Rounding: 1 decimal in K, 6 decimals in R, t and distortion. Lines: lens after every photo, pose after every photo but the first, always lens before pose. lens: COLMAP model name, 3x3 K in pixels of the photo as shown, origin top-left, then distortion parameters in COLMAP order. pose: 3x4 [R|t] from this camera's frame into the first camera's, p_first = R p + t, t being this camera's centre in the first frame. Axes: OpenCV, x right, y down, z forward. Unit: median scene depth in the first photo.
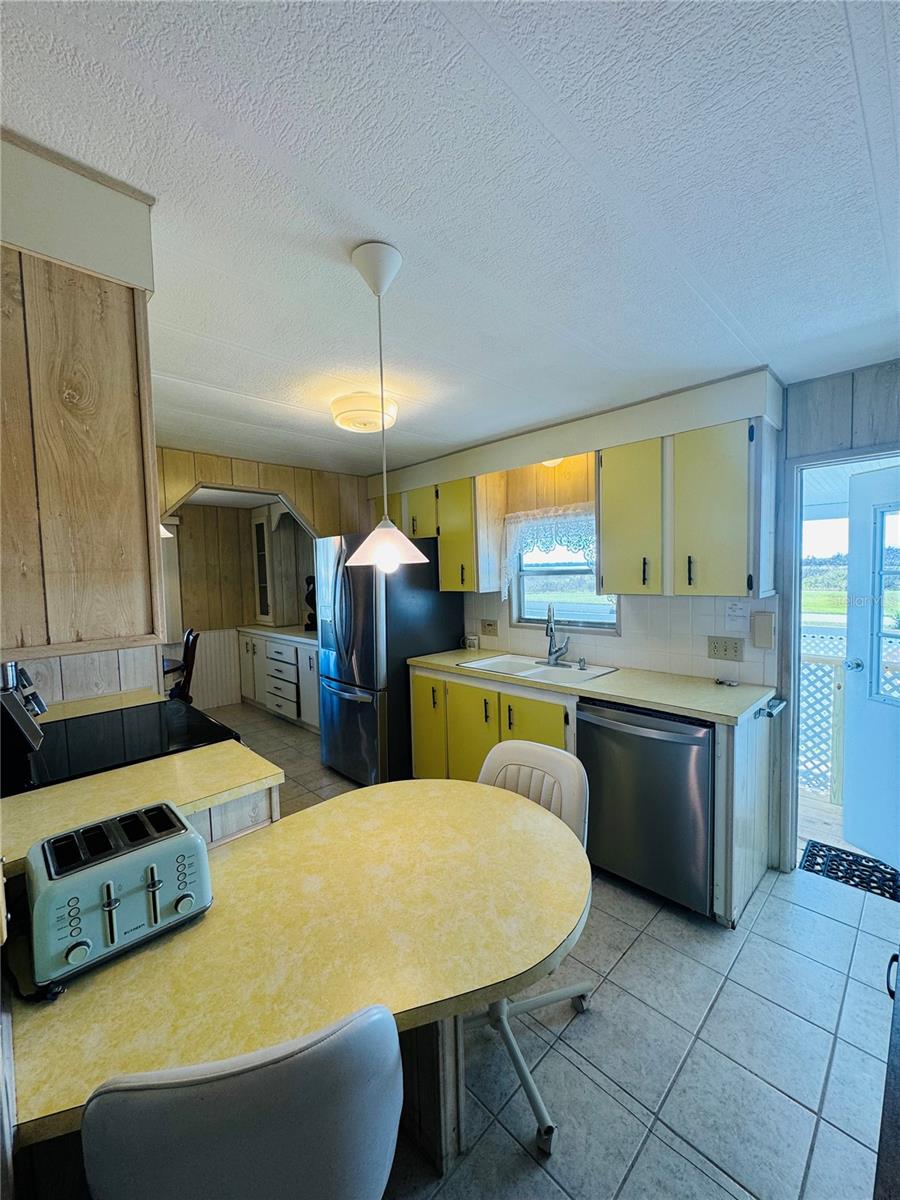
lens RADIAL K [[478.8, 0, 450.7], [0, 478.8, 600.7], [0, 0, 1]] dist [-0.001255, 0.000851]
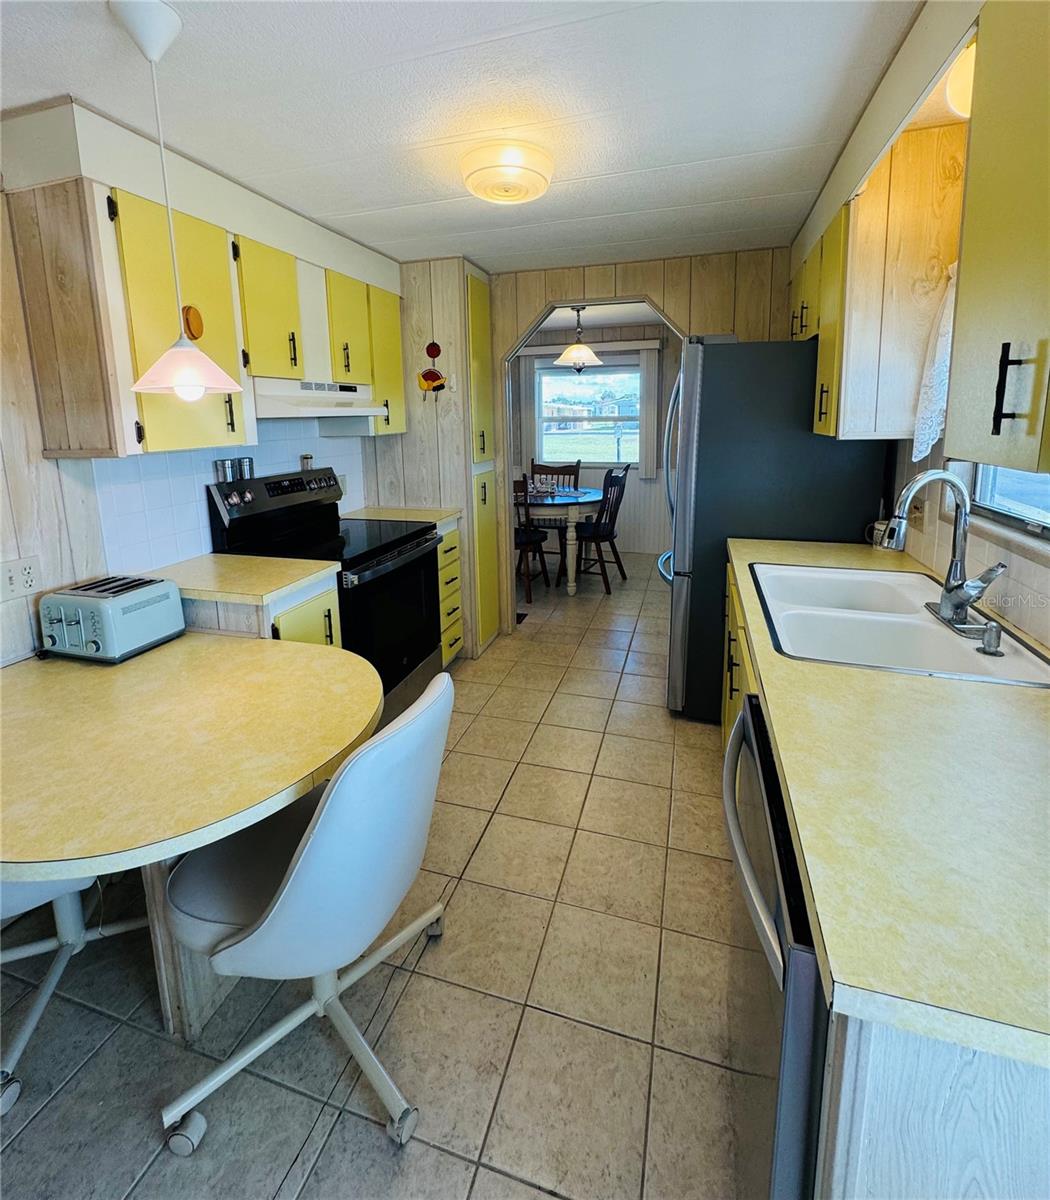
lens RADIAL K [[559.7, 0, 523.7], [0, 559.7, 501.6], [0, 0, 1]] dist [0.000670, 0.000202]
pose [[0.474229, 0.149031, -0.867696, 1.120577], [-0.046476, 0.988432, 0.144367, -0.056229], [0.879174, -0.028136, 0.475670, 1.097168]]
